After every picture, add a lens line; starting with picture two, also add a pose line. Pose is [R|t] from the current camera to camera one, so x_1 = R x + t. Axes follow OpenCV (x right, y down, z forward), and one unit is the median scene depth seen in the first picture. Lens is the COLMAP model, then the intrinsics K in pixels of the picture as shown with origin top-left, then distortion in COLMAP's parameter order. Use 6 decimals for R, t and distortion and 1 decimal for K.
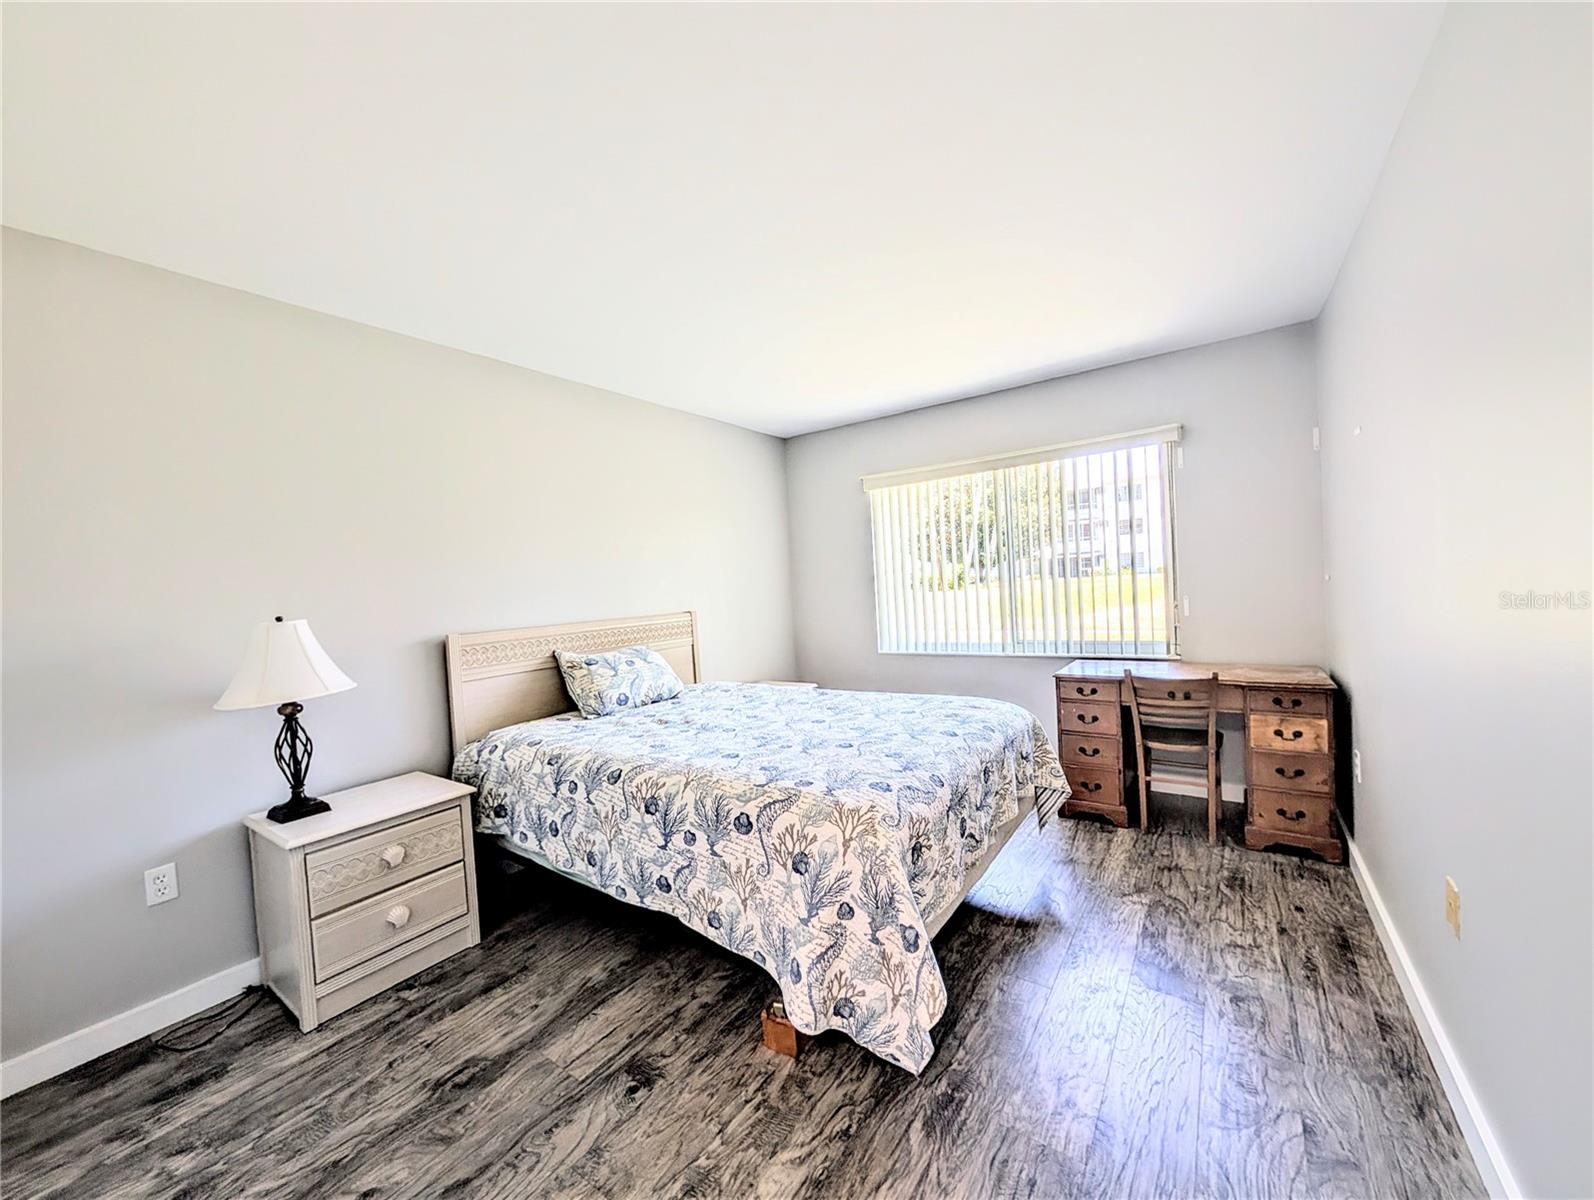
lens RADIAL K [[602.7, 0, 784.2], [0, 602.7, 601.0], [0, 0, 1]] dist [-0.000585, -0.000180]
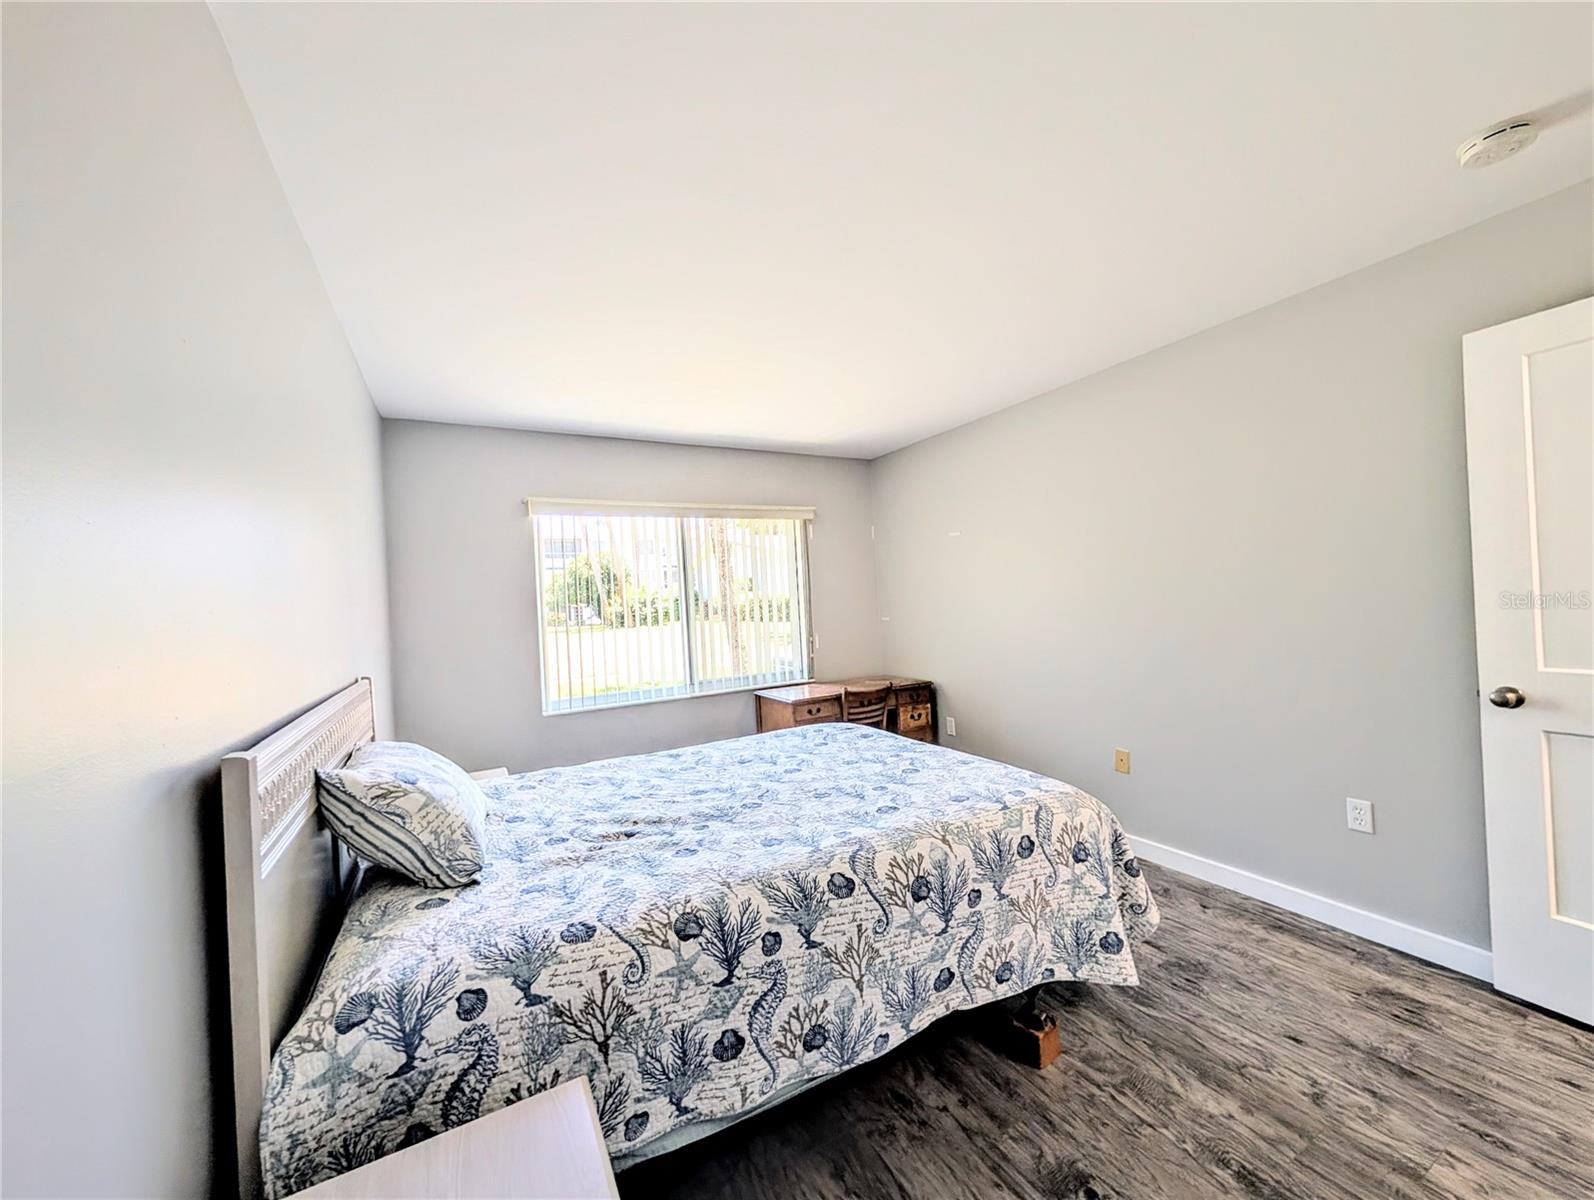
lens RADIAL K [[602.7, 0, 808.5], [0, 602.7, 599.9], [0, 0, 1]] dist [-0.000585, -0.000180]
pose [[0.430524, 0.038490, 0.901758, -0.959089], [0.051825, 0.996388, -0.067272, 0.010223], [-0.901090, 0.075696, 0.426974, 0.734425]]
